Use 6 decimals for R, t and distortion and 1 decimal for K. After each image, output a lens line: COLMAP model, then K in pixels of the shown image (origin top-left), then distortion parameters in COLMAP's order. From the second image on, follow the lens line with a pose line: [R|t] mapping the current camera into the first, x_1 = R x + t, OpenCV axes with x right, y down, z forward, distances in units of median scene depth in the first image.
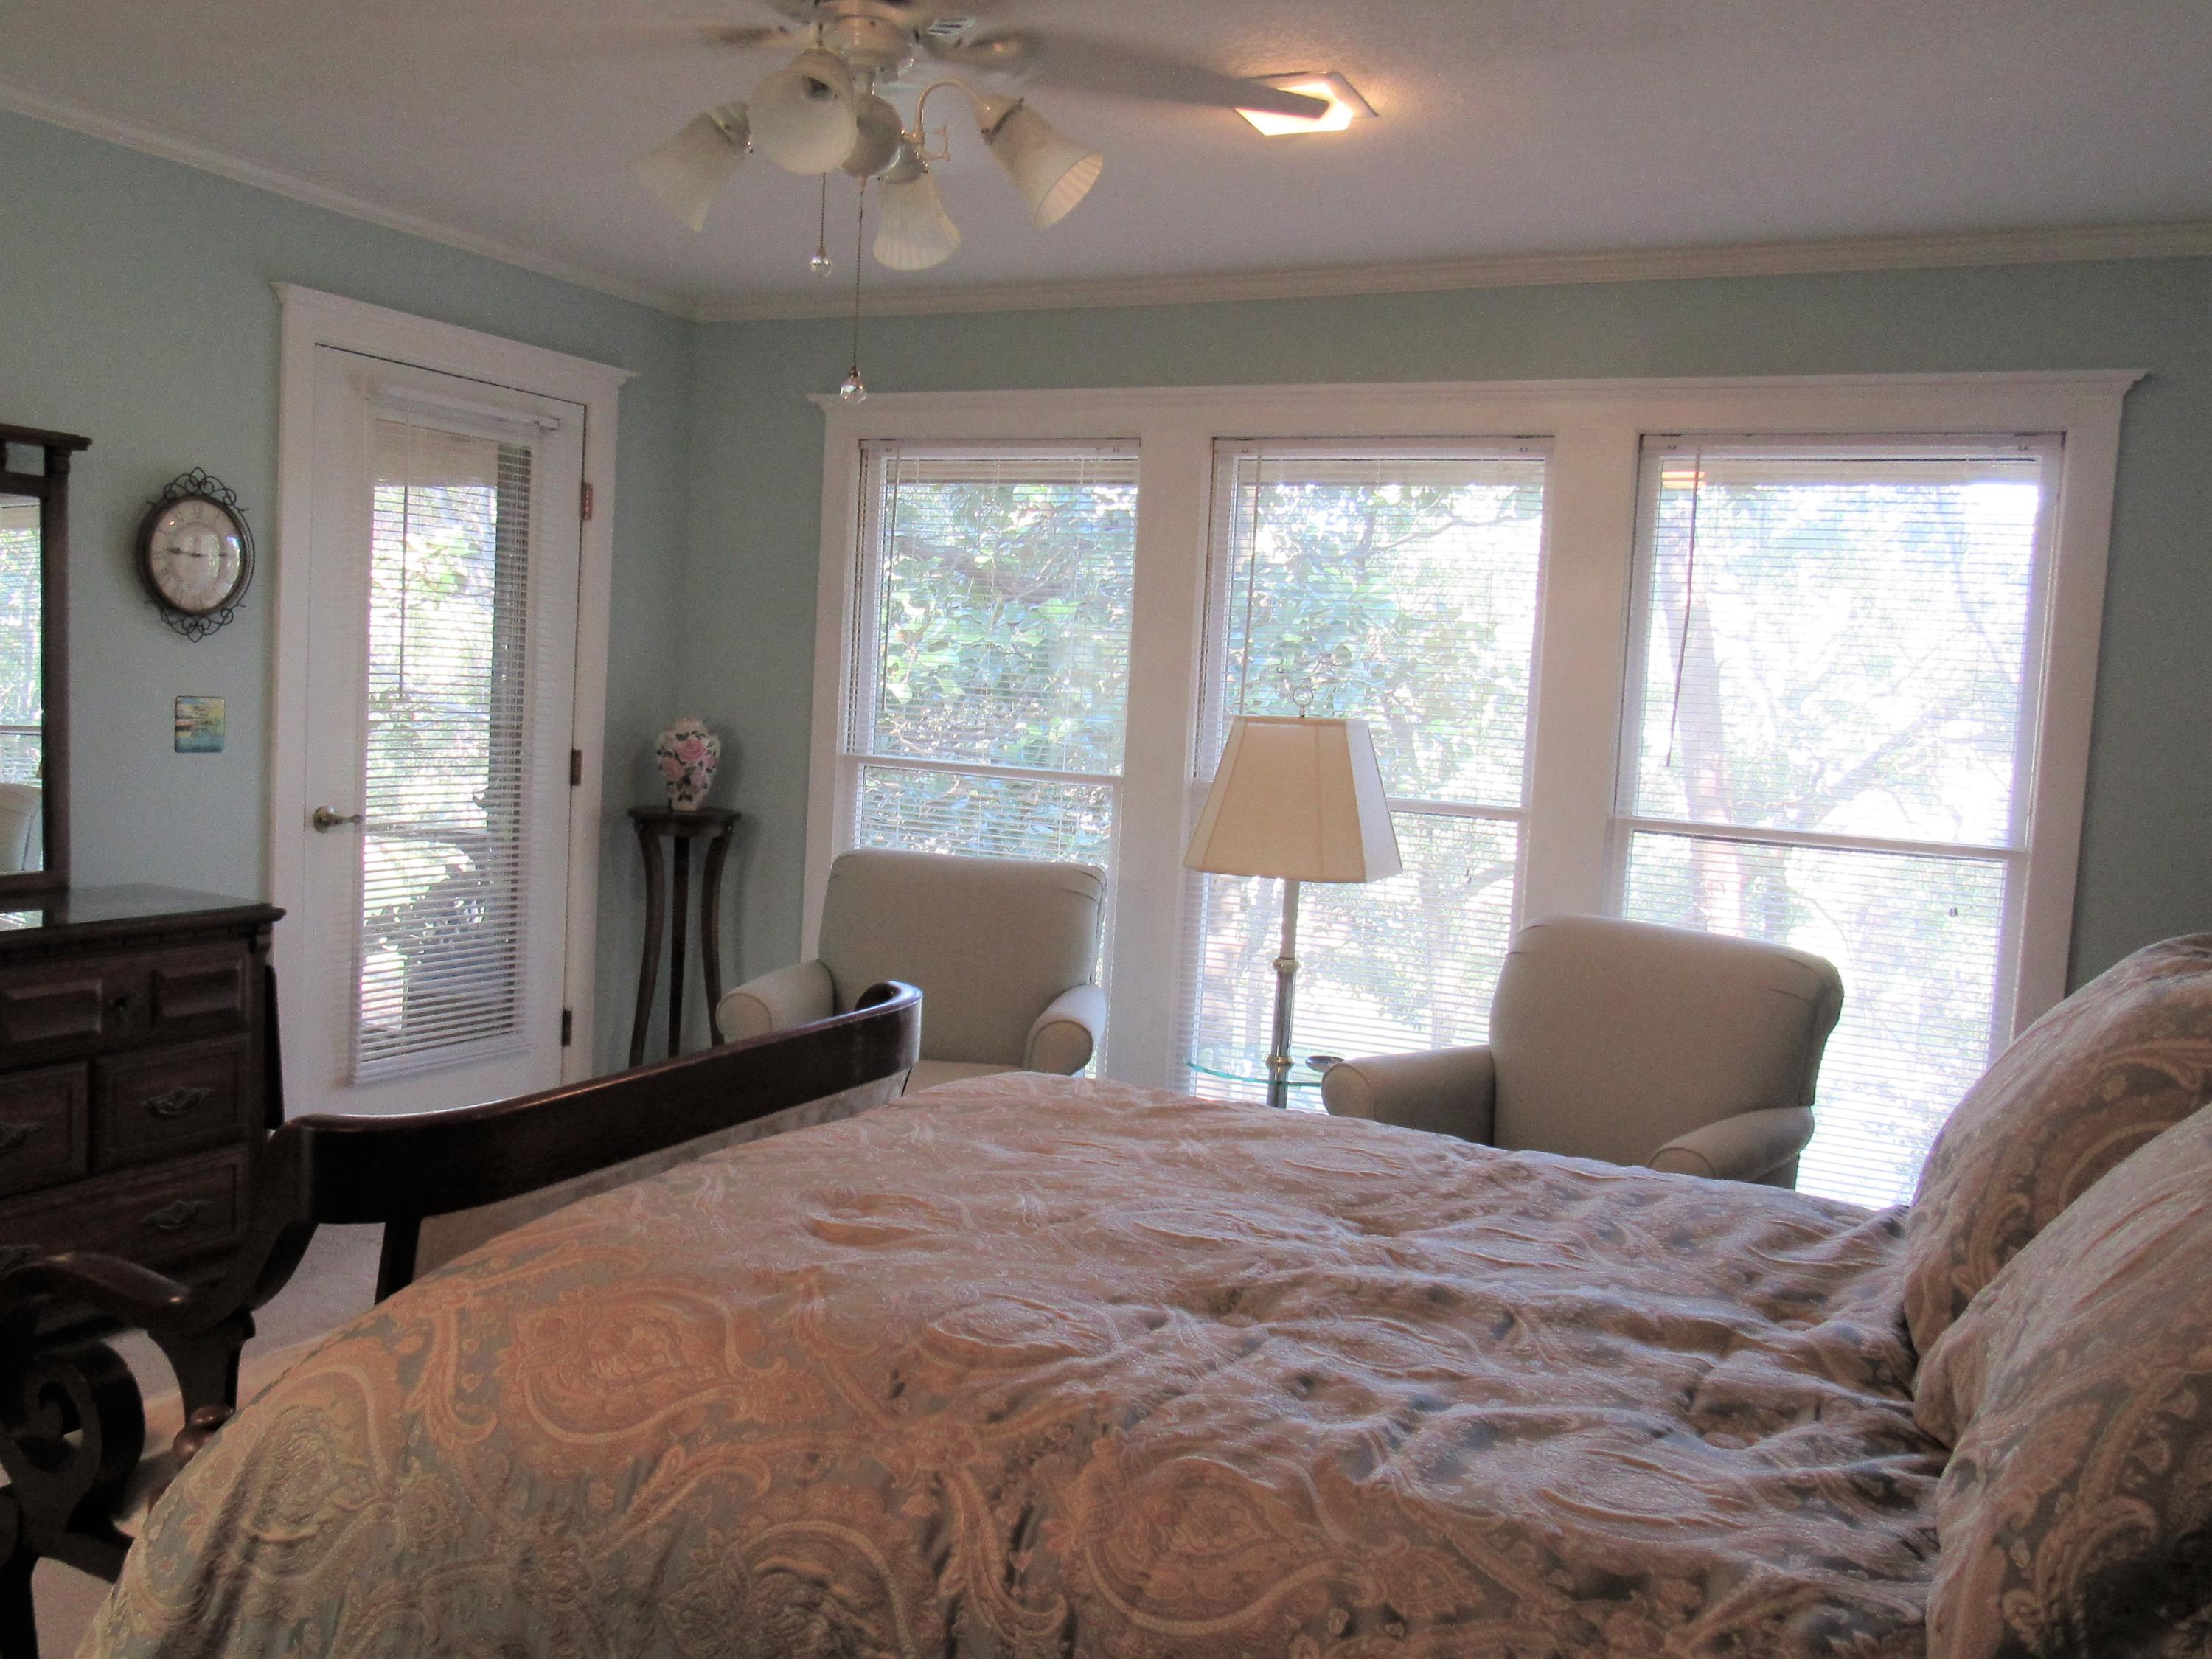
lens RADIAL K [[1720.2, 0, 1107.2], [0, 1720.2, 820.7], [0, 0, 1]] dist [-0.002175, -0.000020]
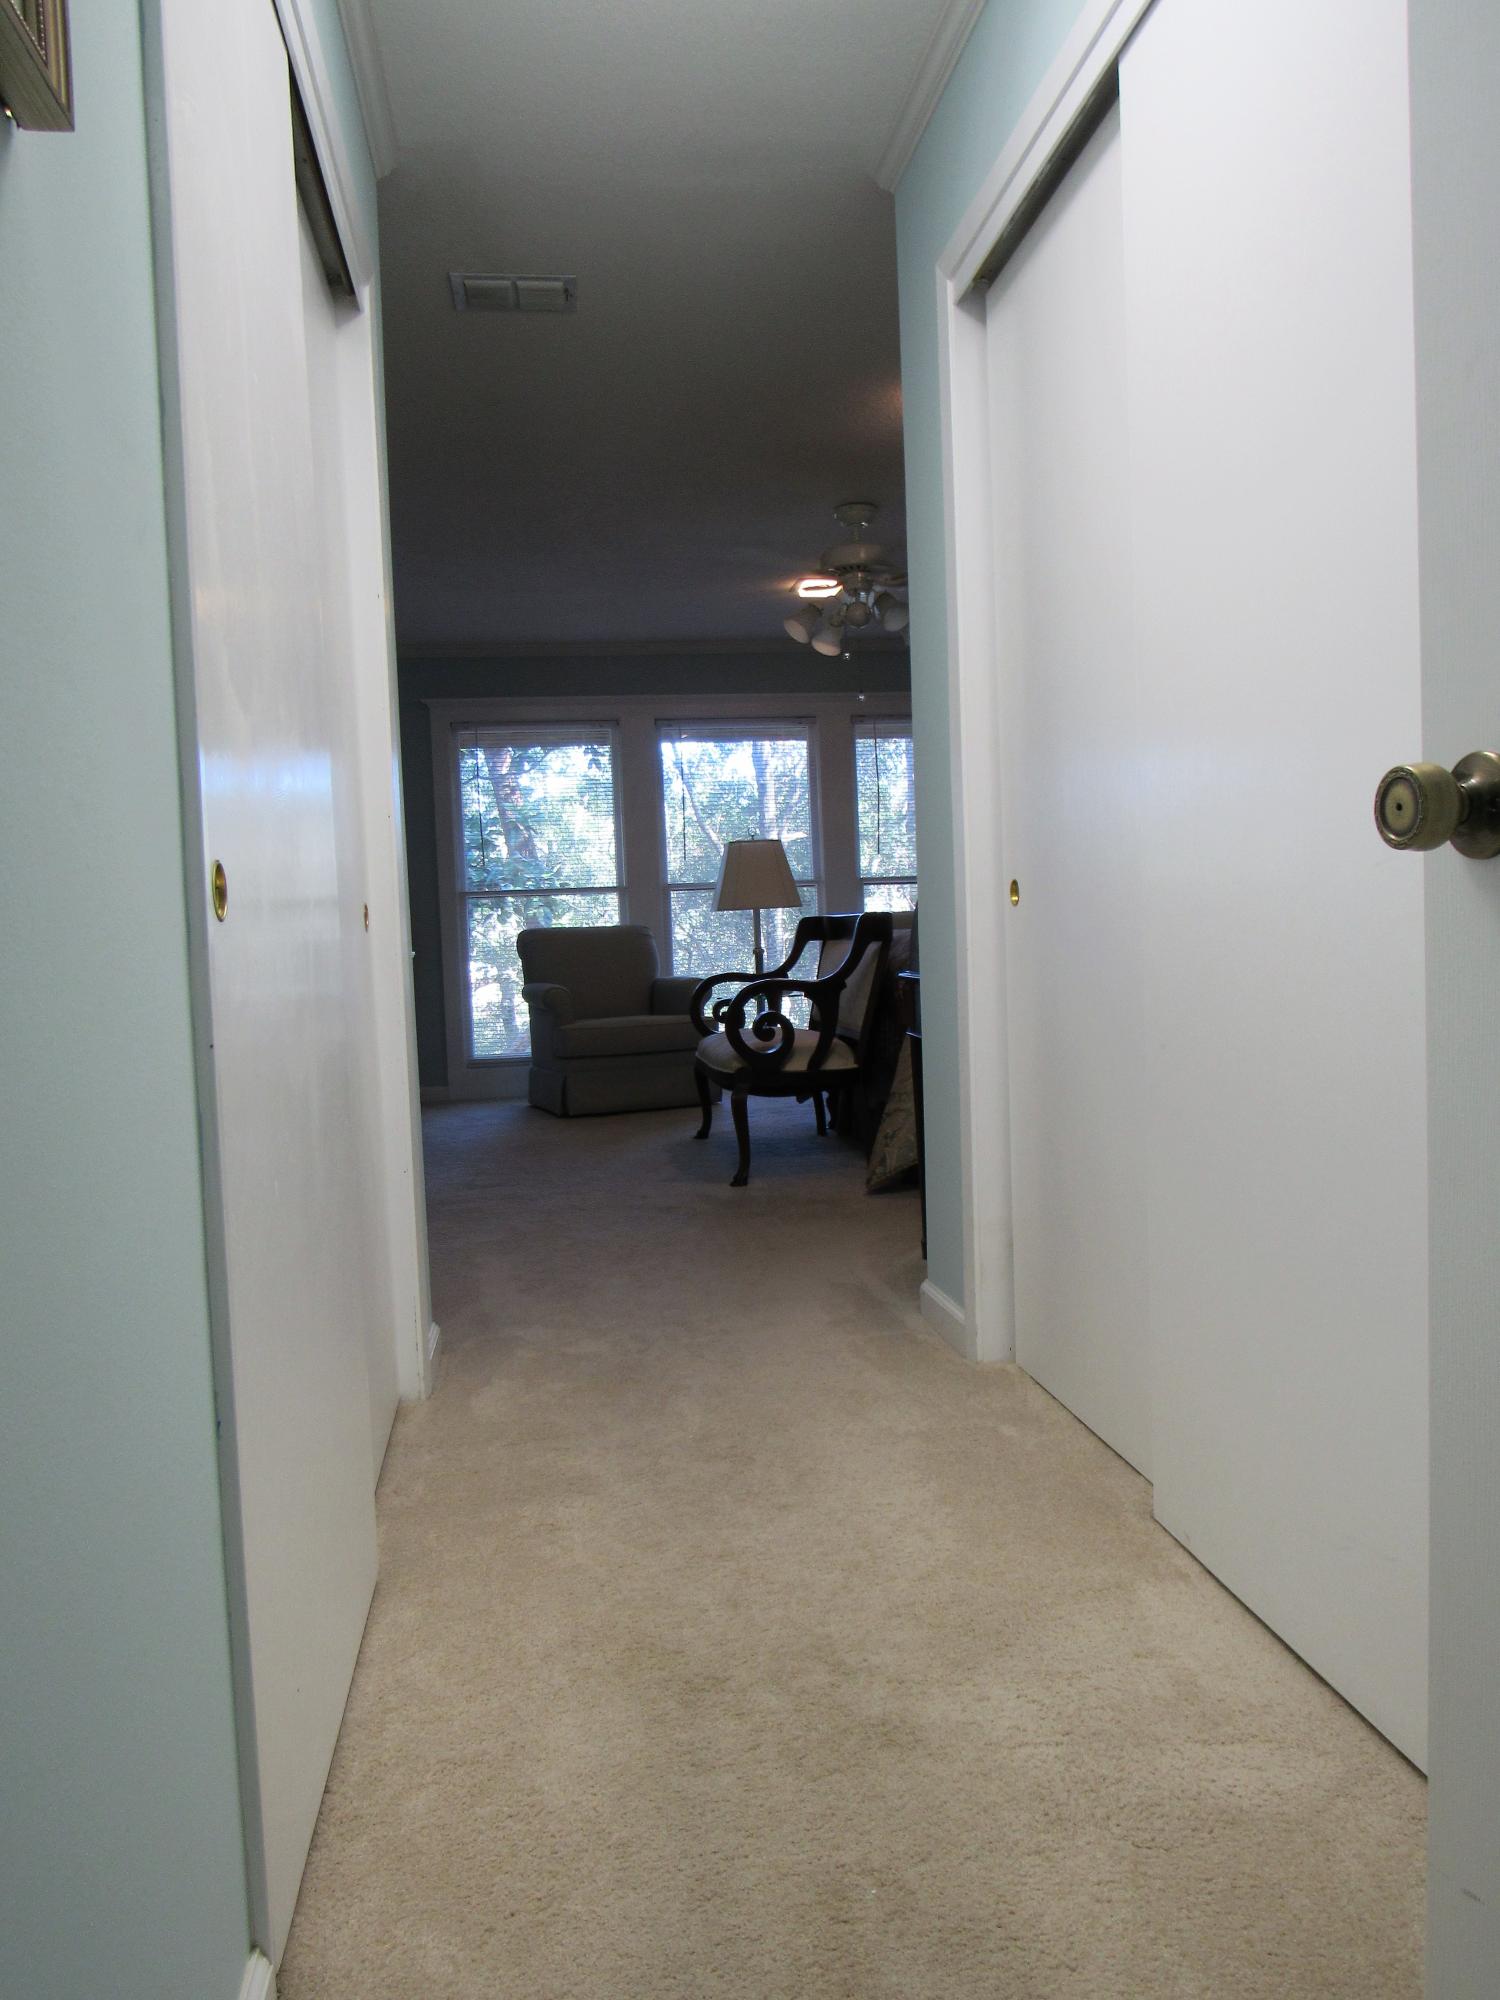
lens RADIAL K [[1431.5, 0, 725.2], [0, 1431.5, 1004.5], [0, 0, 1]] dist [-0.019503, 0.009789]
pose [[0.843751, -0.109145, 0.525520, -0.828095], [0.126800, 0.991925, 0.002428, 0.129885], [-0.521542, 0.064587, 0.850778, -0.510137]]
